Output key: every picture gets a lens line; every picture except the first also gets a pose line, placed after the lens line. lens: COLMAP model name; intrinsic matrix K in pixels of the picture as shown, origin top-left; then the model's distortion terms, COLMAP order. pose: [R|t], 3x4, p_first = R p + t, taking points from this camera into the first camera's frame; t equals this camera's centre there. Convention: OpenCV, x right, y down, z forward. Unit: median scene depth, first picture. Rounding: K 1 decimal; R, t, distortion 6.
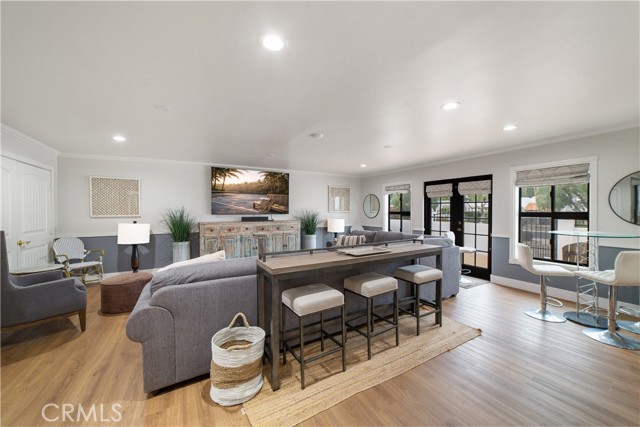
lens RADIAL K [[244.2, 0, 326.3], [0, 244.2, 214.1], [0, 0, 1]] dist [-0.012261, 0.000059]
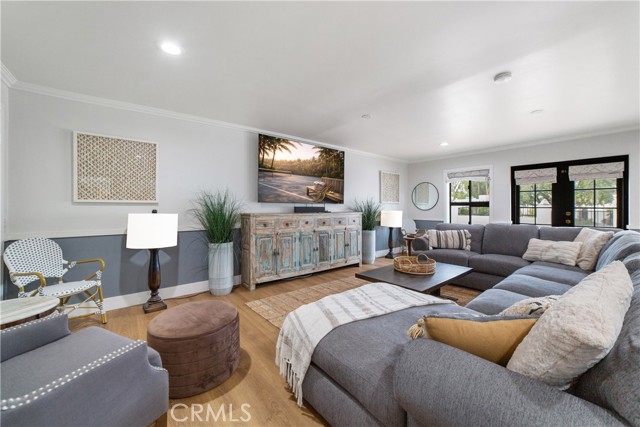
lens RADIAL K [[246.4, 0, 319.4], [0, 246.4, 207.2], [0, 0, 1]] dist [-0.011348, 0.000293]
pose [[0.987176, 0.004567, 0.159572, -0.402508], [-0.001674, 0.999832, -0.018260, 0.027802], [-0.159629, 0.017759, 0.987017, 0.275020]]
